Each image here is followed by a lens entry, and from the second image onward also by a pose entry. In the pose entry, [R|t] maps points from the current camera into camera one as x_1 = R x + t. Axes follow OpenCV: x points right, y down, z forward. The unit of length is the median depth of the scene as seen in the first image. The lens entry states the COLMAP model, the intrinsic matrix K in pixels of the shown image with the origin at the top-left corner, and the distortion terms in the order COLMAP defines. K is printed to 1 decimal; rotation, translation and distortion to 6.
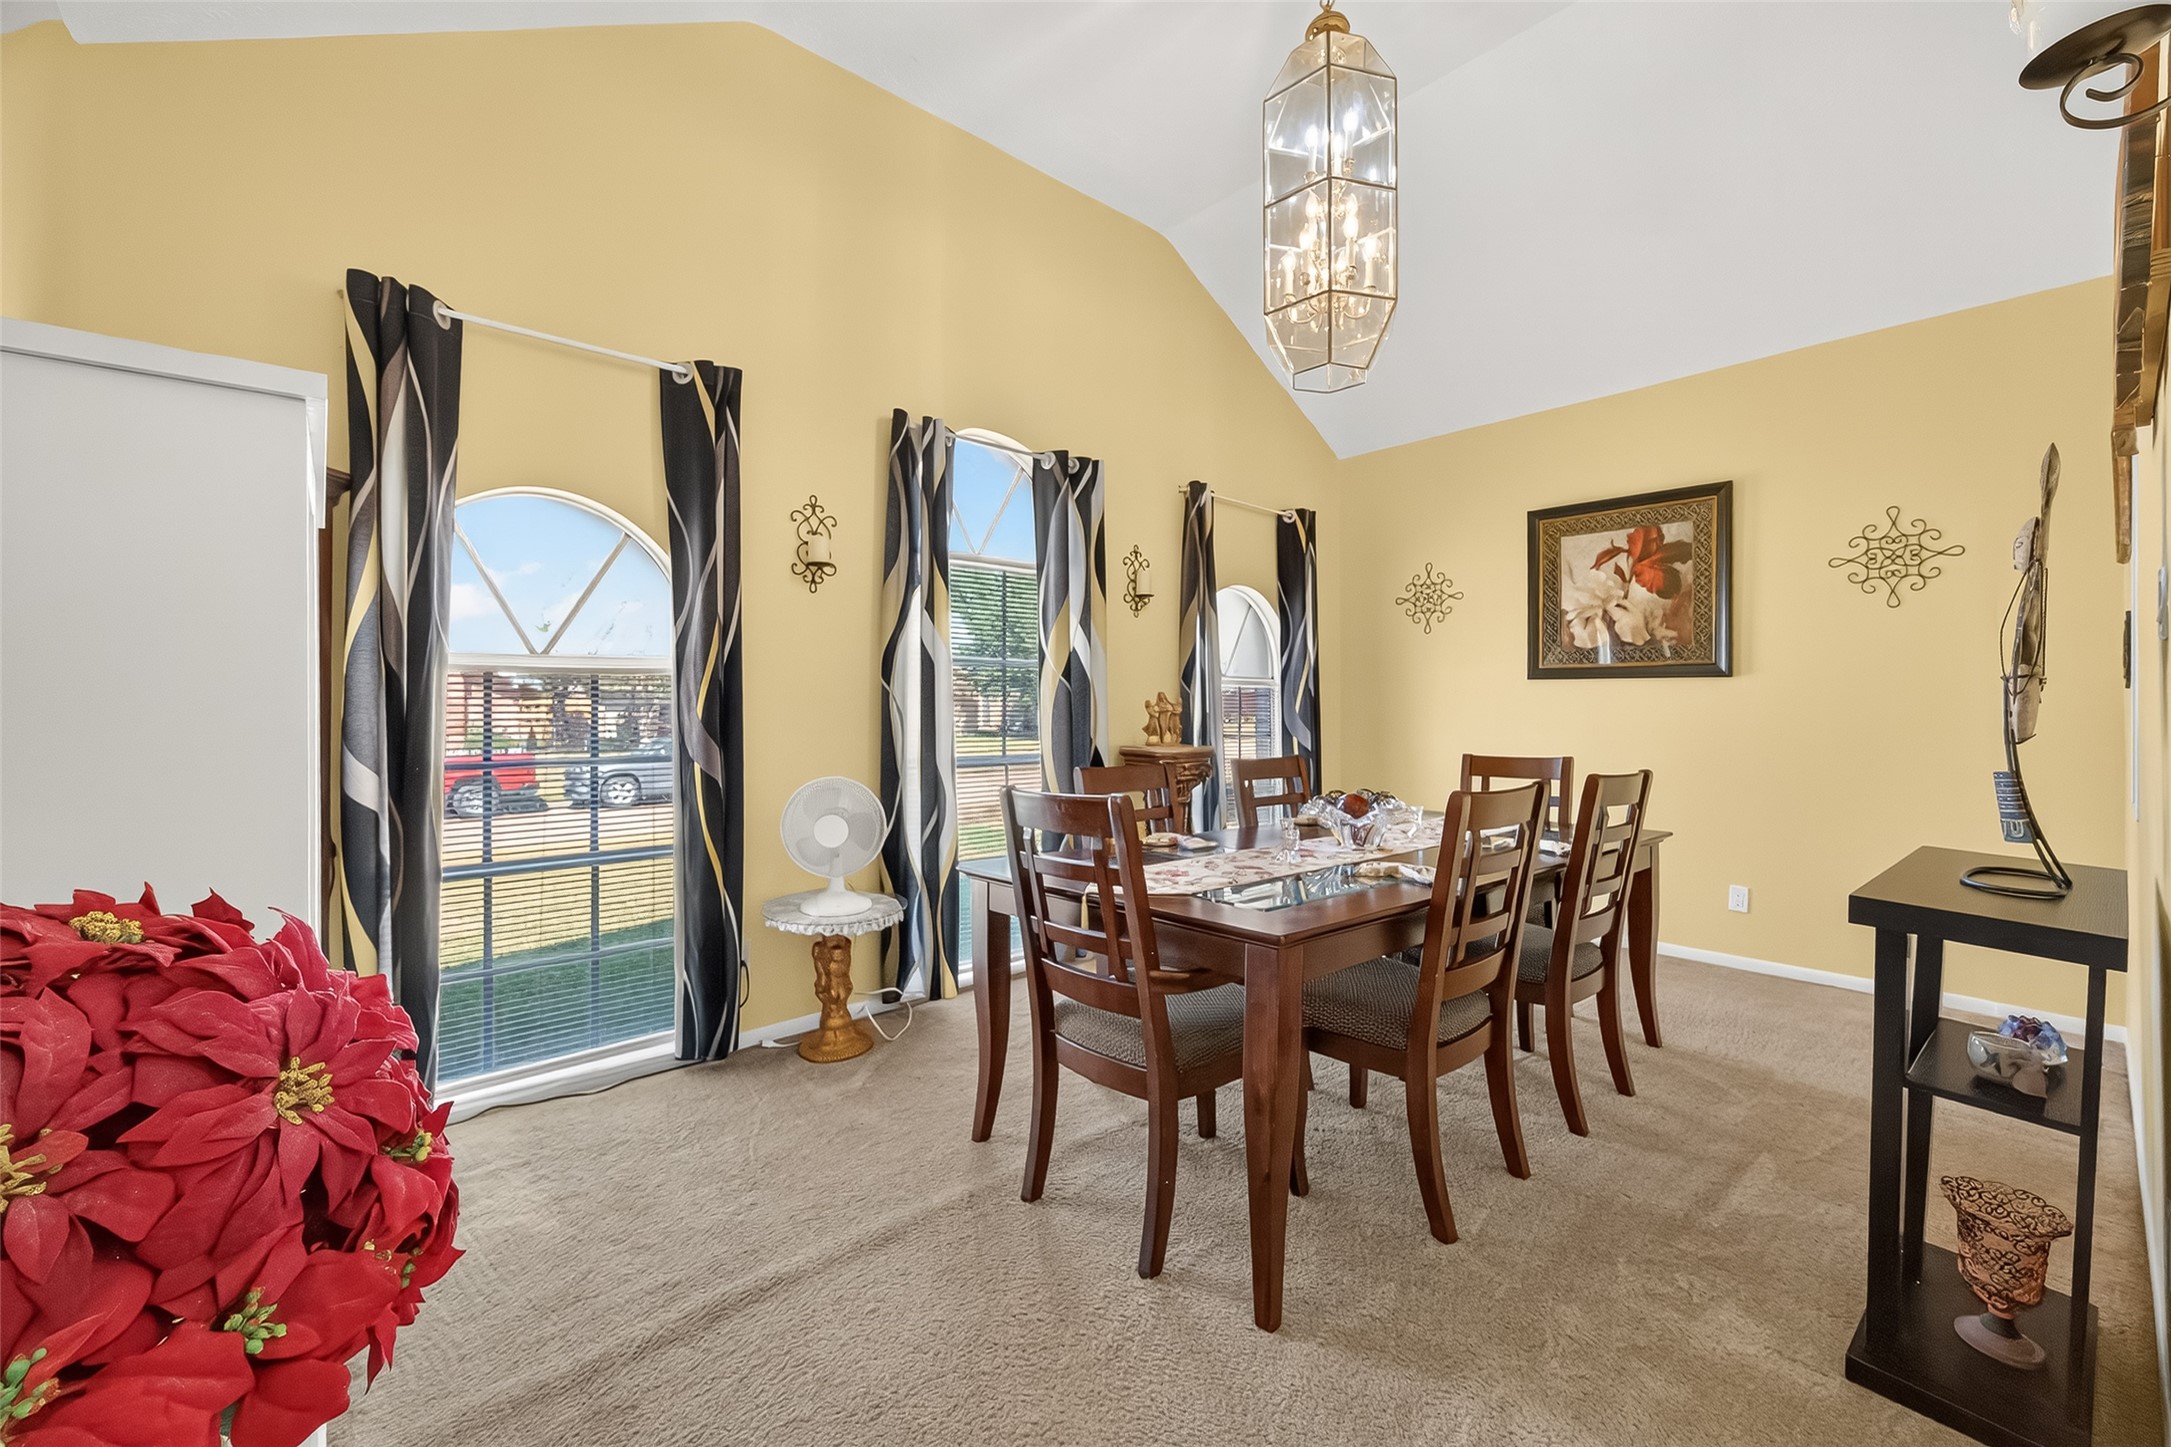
lens RADIAL K [[895.5, 0, 1035.4], [0, 895.5, 708.4], [0, 0, 1]] dist [-0.001593, -0.000194]
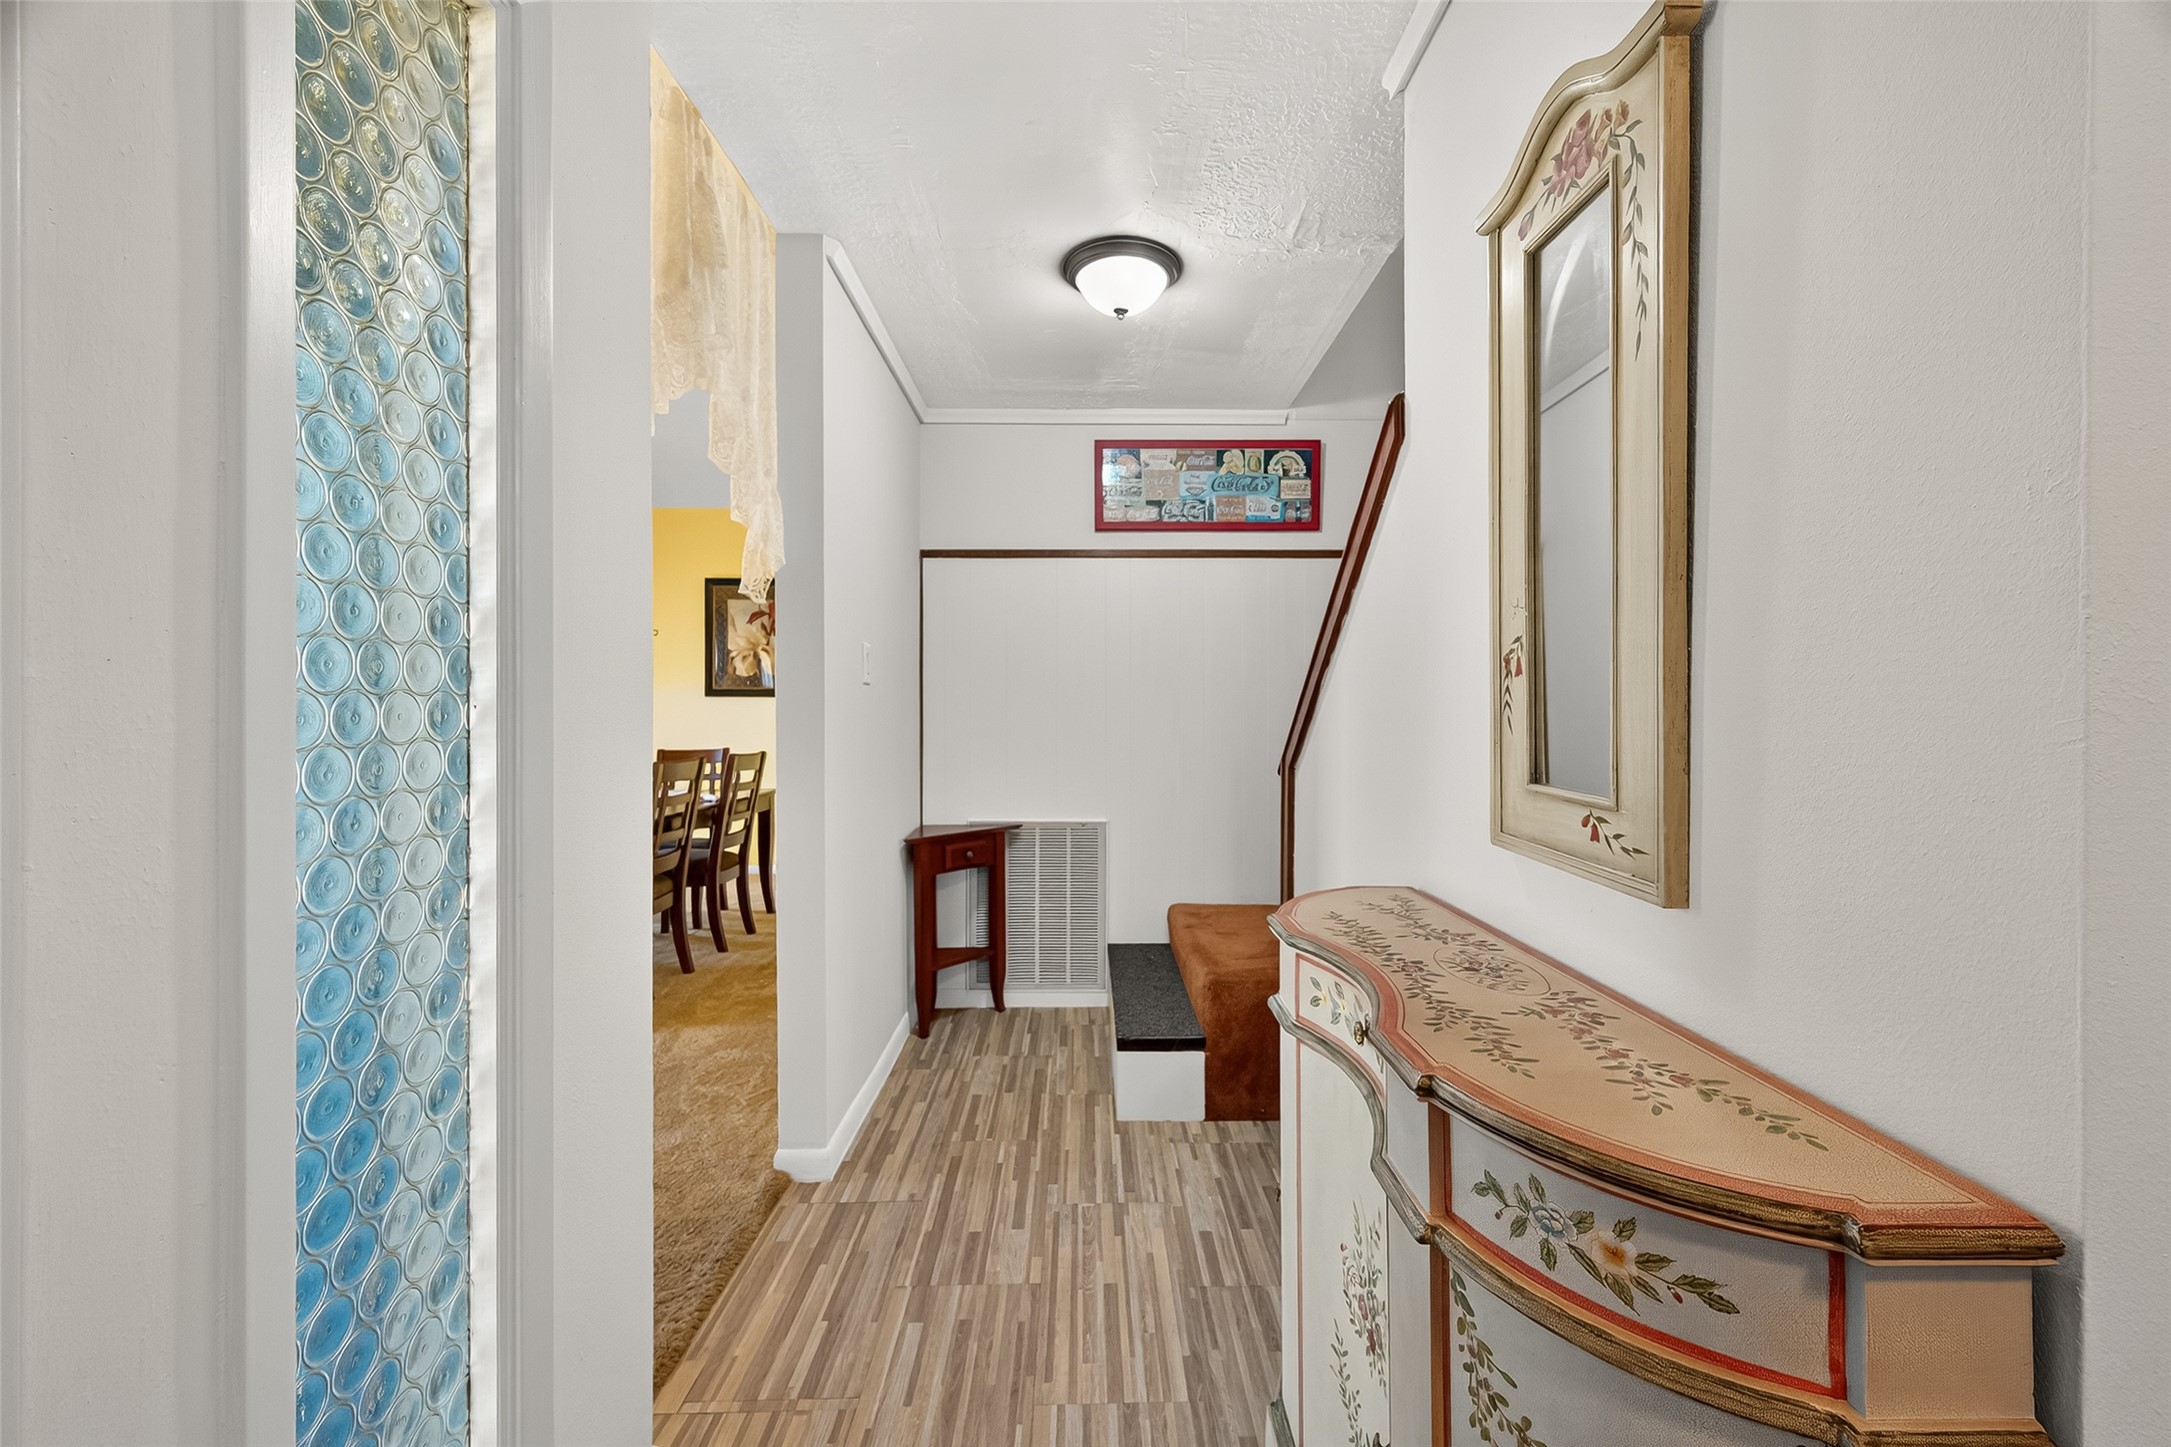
lens RADIAL K [[860.6, 0, 1098.2], [0, 860.6, 738.8], [0, 0, 1]] dist [0.000605, -0.000059]
pose [[0.606872, -0.003411, 0.794792, -0.251646], [-0.013309, 0.999807, 0.014453, 0.010271], [-0.794688, -0.019349, 0.606710, -0.524383]]
